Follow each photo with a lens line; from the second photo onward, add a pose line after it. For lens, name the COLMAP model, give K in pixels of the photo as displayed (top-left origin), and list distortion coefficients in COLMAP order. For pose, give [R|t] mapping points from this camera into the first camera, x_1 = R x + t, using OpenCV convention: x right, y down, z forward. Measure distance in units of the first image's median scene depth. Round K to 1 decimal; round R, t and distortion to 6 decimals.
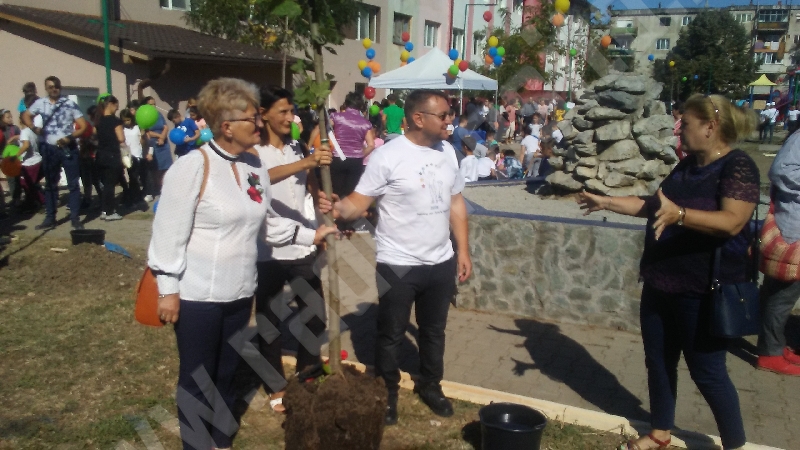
lens RADIAL K [[655.7, 0, 397.5], [0, 655.7, 227.4], [0, 0, 1]] dist [0.057076, -0.054754]
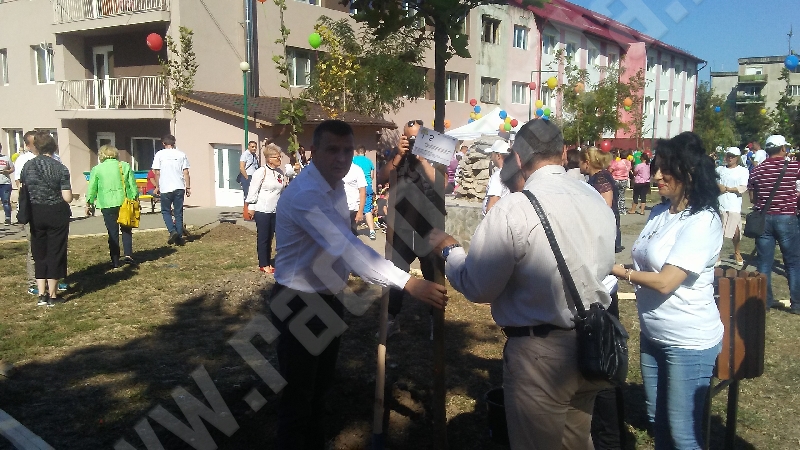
lens RADIAL K [[655.7, 0, 403.2], [0, 655.7, 222.4], [0, 0, 1]] dist [0.057076, -0.054754]
pose [[0.982789, 0.011935, -0.184346, 0.206263], [-0.027114, 0.996423, -0.080037, 0.083763], [0.182732, 0.083658, 0.979597, -0.417386]]
